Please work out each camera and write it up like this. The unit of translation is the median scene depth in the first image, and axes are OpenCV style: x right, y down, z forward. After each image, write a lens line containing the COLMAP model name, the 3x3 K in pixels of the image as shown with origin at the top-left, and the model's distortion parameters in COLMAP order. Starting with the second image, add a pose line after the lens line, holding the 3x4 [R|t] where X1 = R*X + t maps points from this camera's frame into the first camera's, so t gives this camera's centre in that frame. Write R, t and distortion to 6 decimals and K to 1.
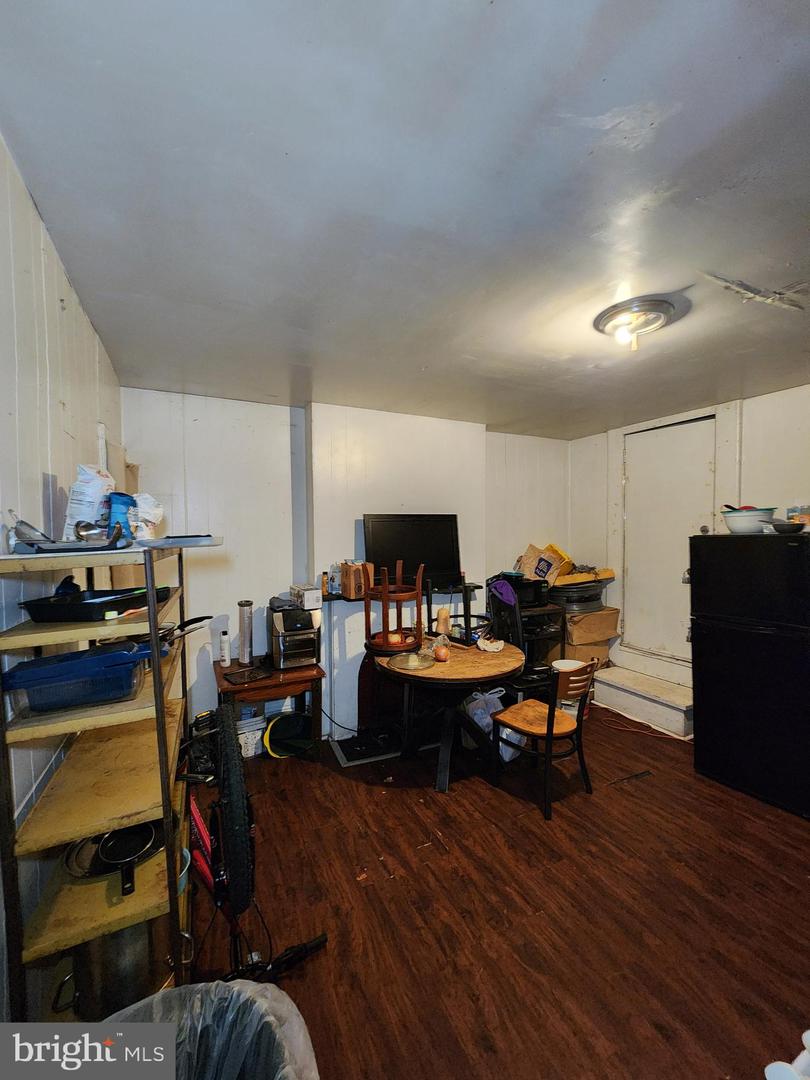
lens RADIAL K [[443.2, 0, 405.2], [0, 443.2, 543.6], [0, 0, 1]] dist [-0.001518, 0.000857]
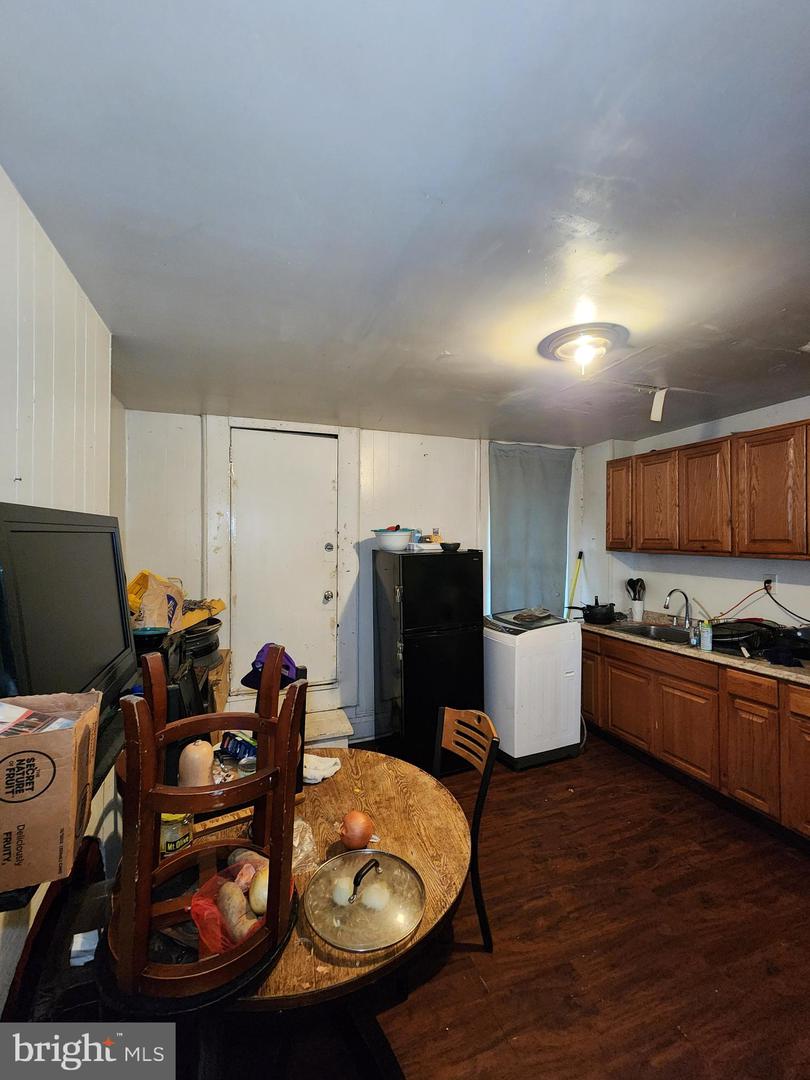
lens RADIAL K [[443.2, 0, 405.3], [0, 443.2, 535.6], [0, 0, 1]] dist [-0.001518, 0.000857]
pose [[0.117282, 0.012019, 0.993026, -0.357968], [0.030228, 0.999420, -0.015666, -0.044058], [-0.992639, 0.031855, 0.116851, 0.865534]]
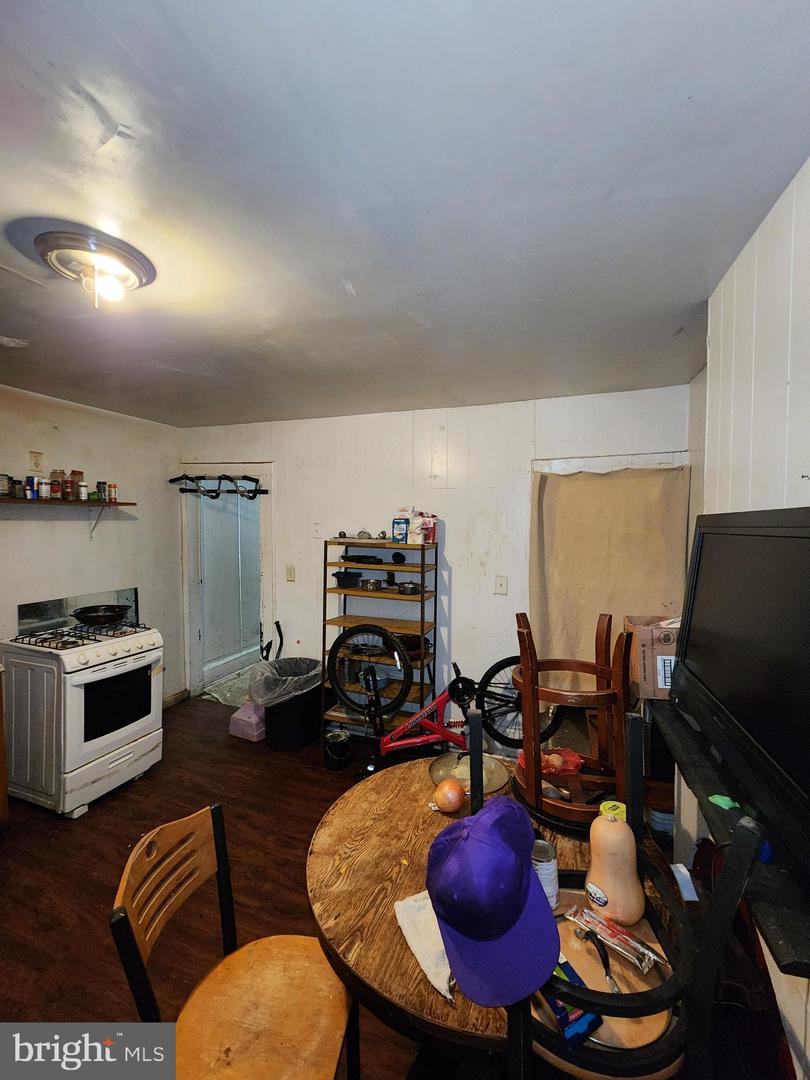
lens RADIAL K [[443.2, 0, 406.9], [0, 443.2, 532.6], [0, 0, 1]] dist [-0.001518, 0.000857]
pose [[-0.706510, 0.011695, -0.707606, 0.462507], [-0.024175, 0.998881, 0.040647, -0.069973], [0.707290, 0.045823, -0.705437, 1.276608]]
